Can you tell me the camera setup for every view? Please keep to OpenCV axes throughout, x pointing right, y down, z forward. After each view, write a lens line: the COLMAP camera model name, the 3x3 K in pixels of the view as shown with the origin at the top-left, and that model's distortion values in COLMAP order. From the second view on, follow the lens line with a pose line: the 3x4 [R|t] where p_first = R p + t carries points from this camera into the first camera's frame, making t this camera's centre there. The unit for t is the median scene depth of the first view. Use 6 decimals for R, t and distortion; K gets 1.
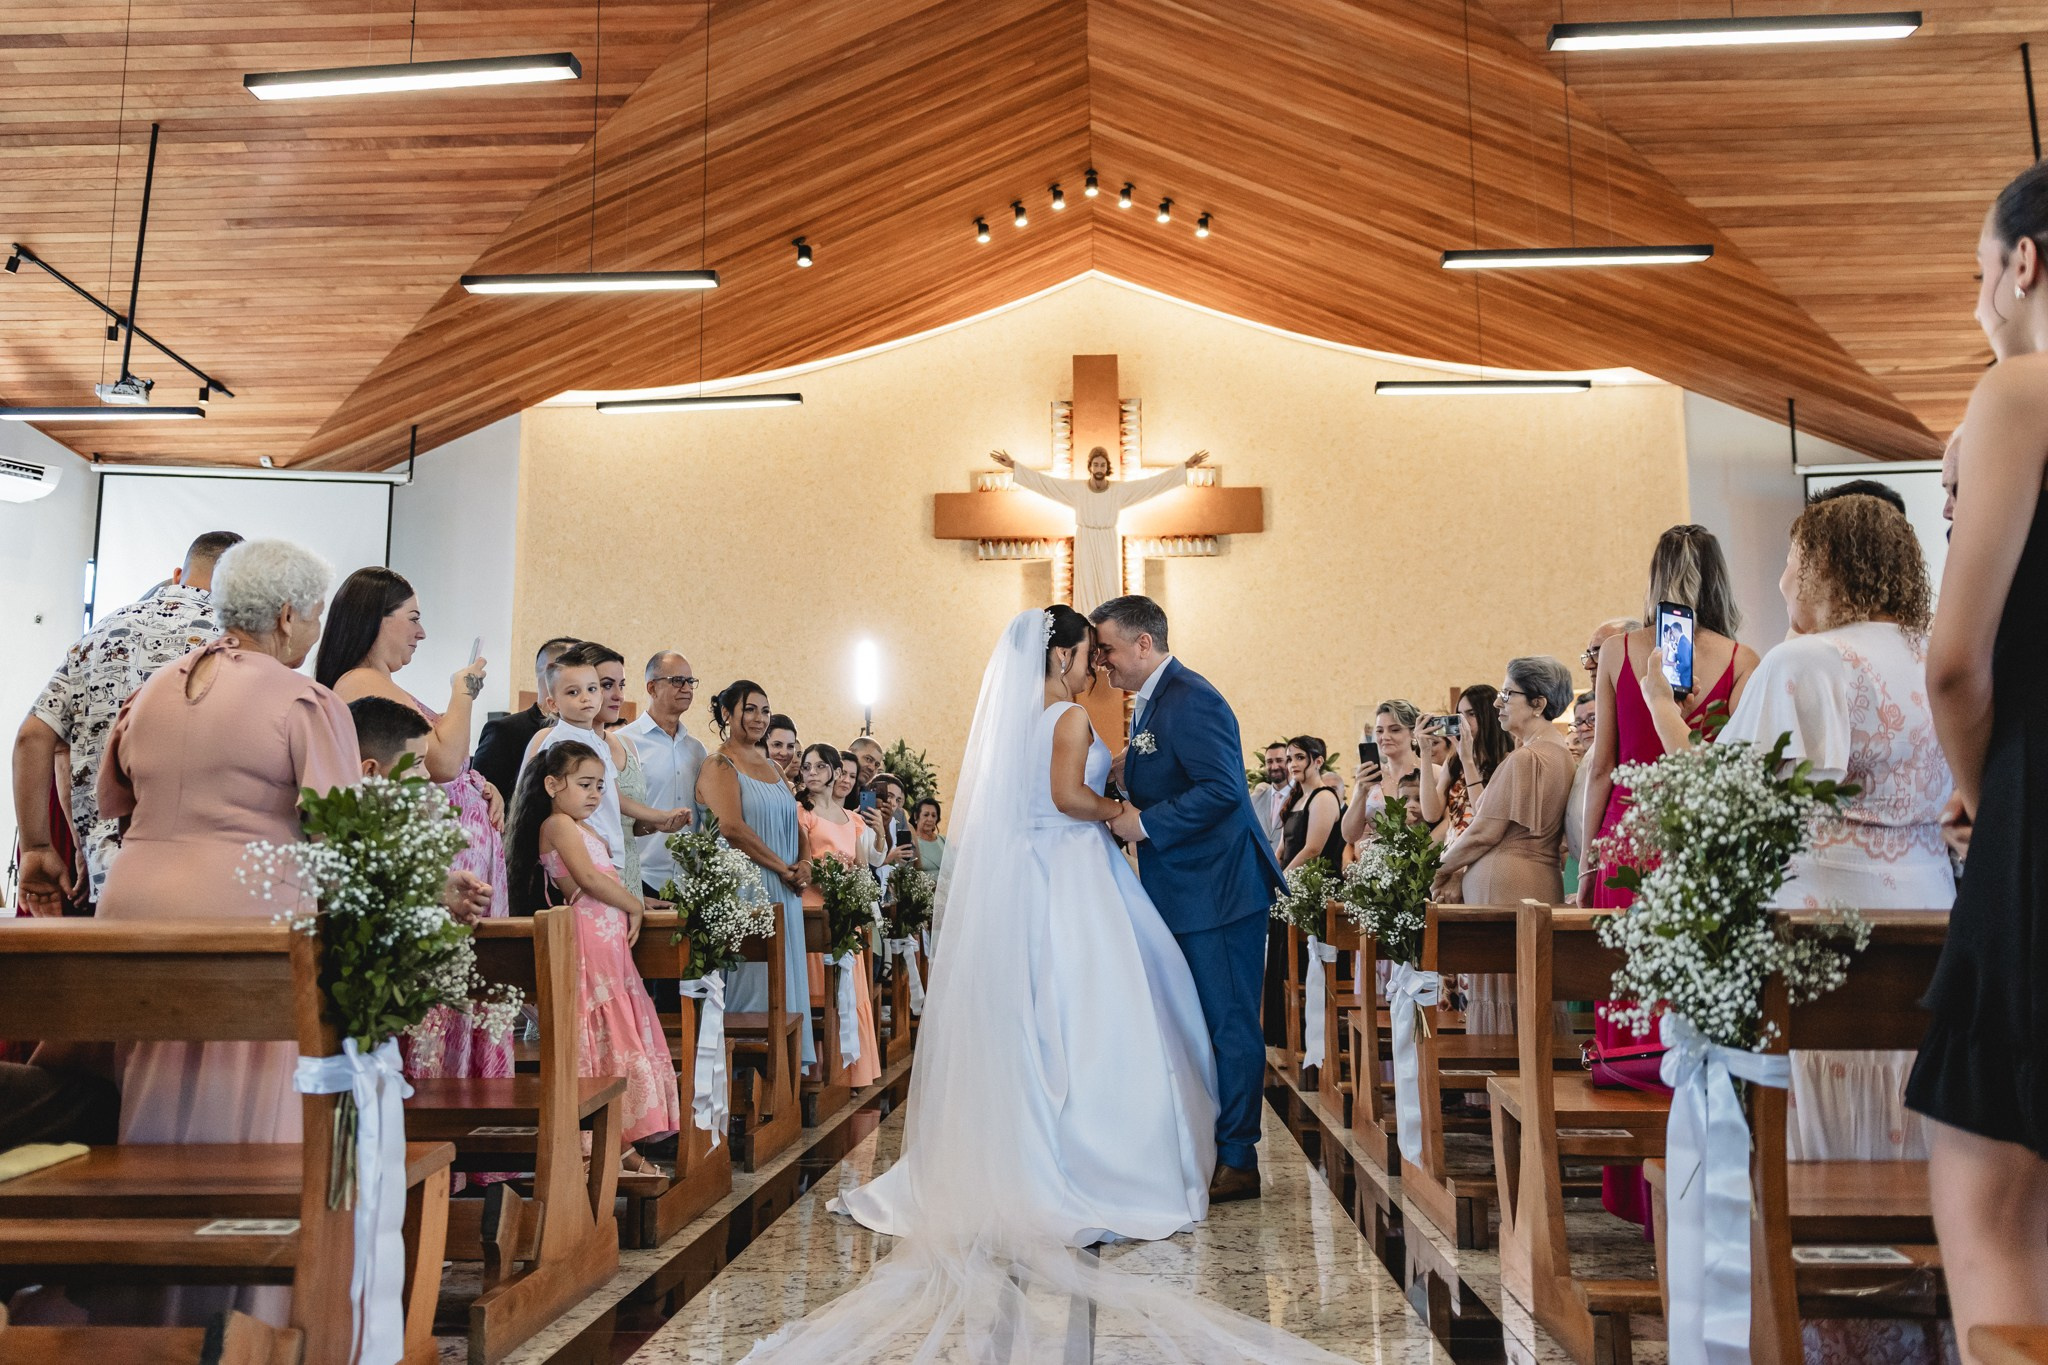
lens RADIAL K [[1770.7, 0, 1024.0], [0, 1770.7, 682.5], [0, 0, 1]] dist [0.006135, -0.002923]
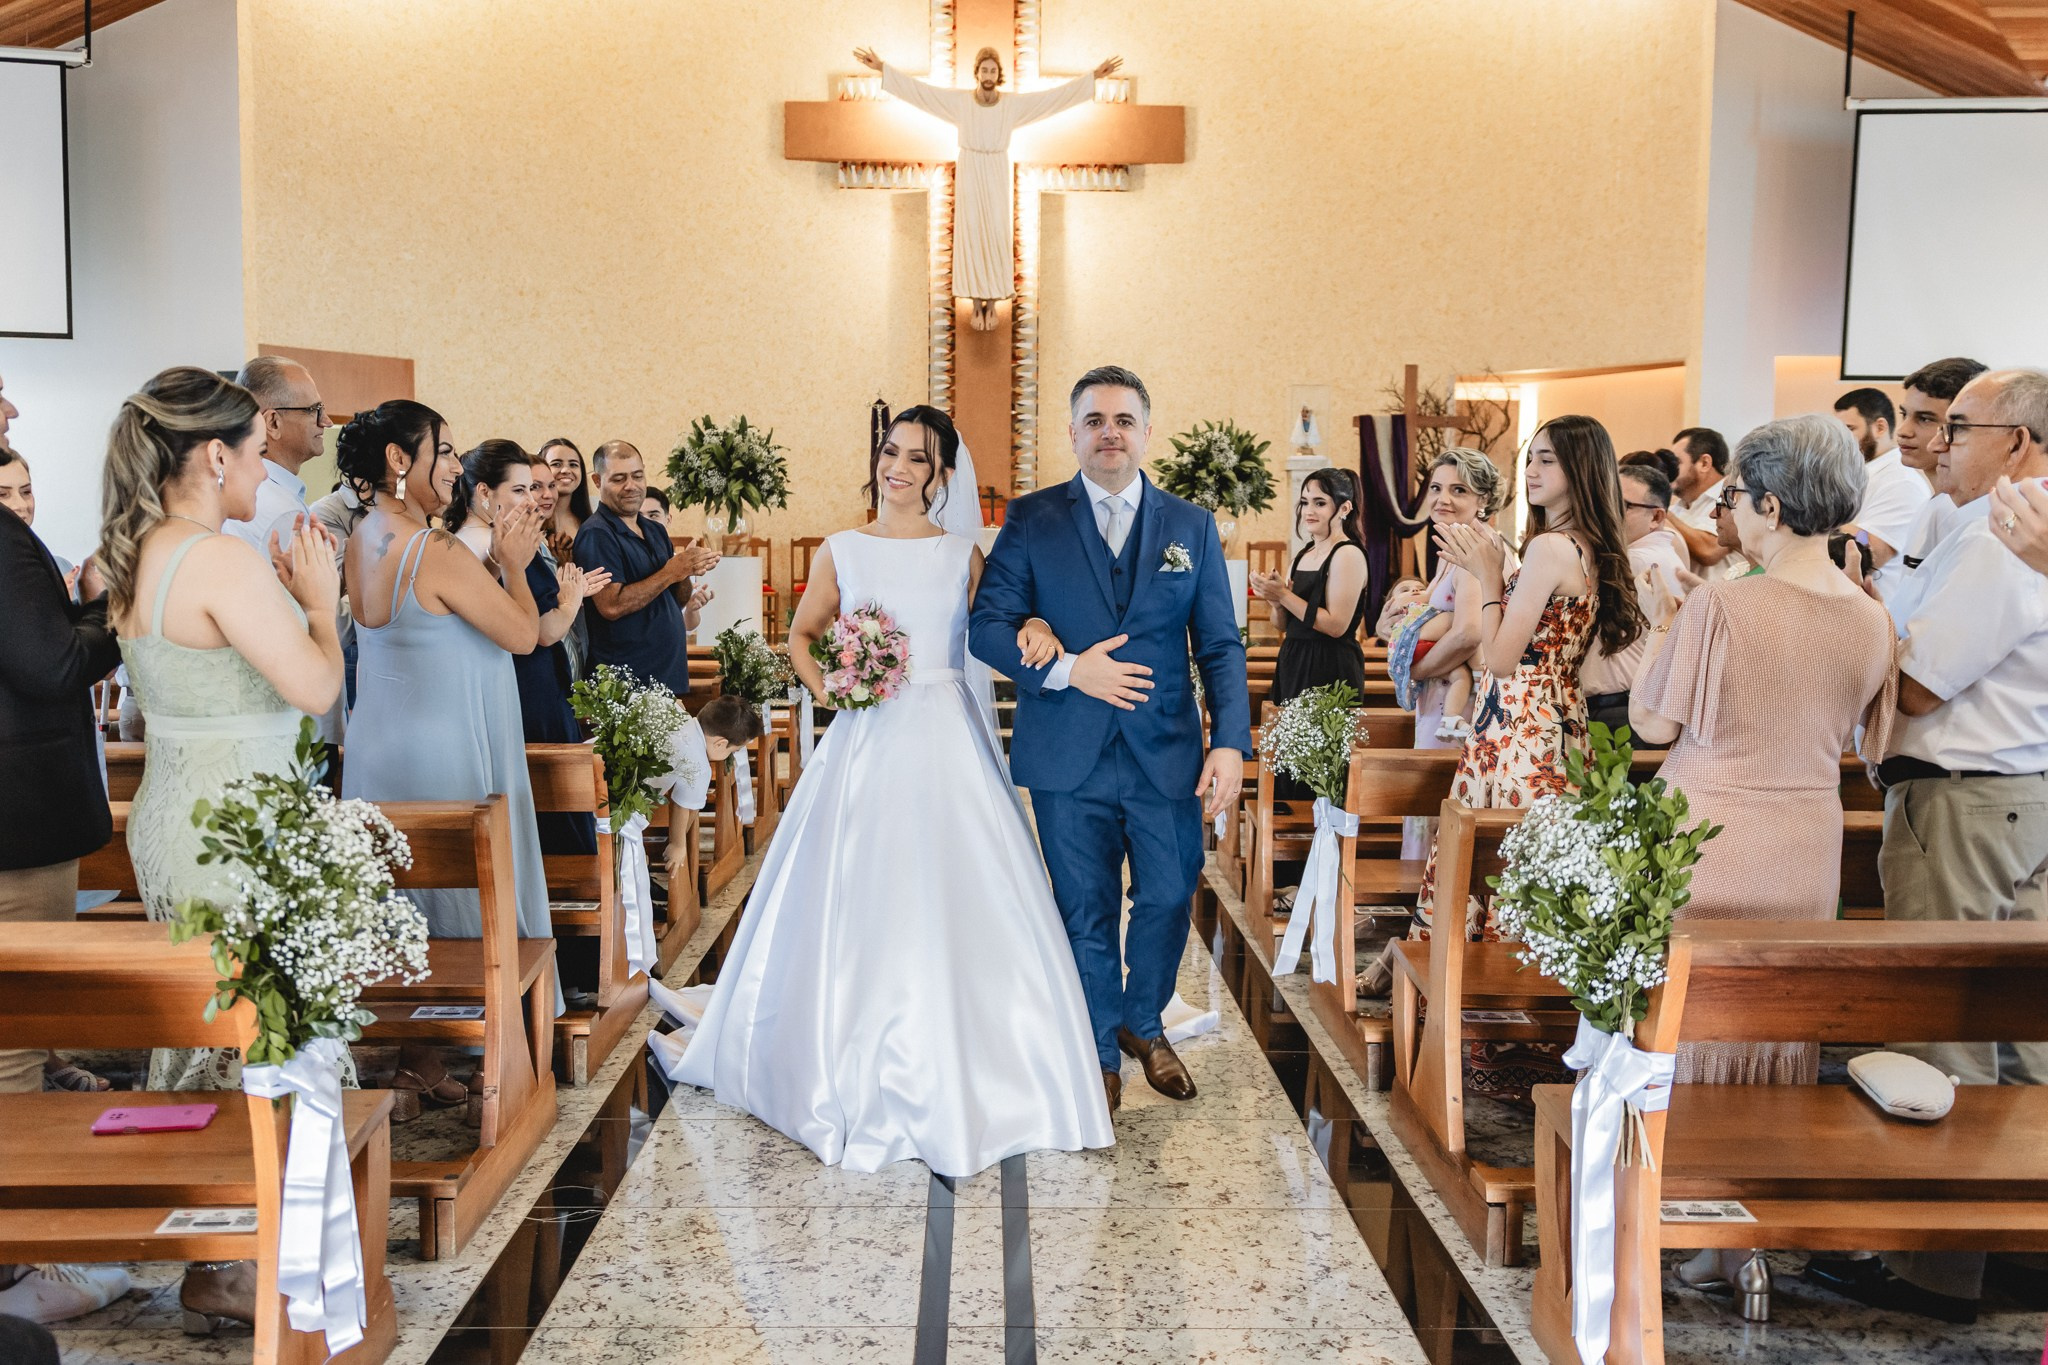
lens RADIAL K [[1770.7, 0, 1024.0], [0, 1770.7, 682.5], [0, 0, 1]] dist [0.006135, -0.002923]
pose [[0.996981, 0.006507, 0.077375, -0.002096], [-0.022349, 0.978363, 0.205684, -0.016439], [-0.074362, -0.206792, 0.975555, 0.152115]]
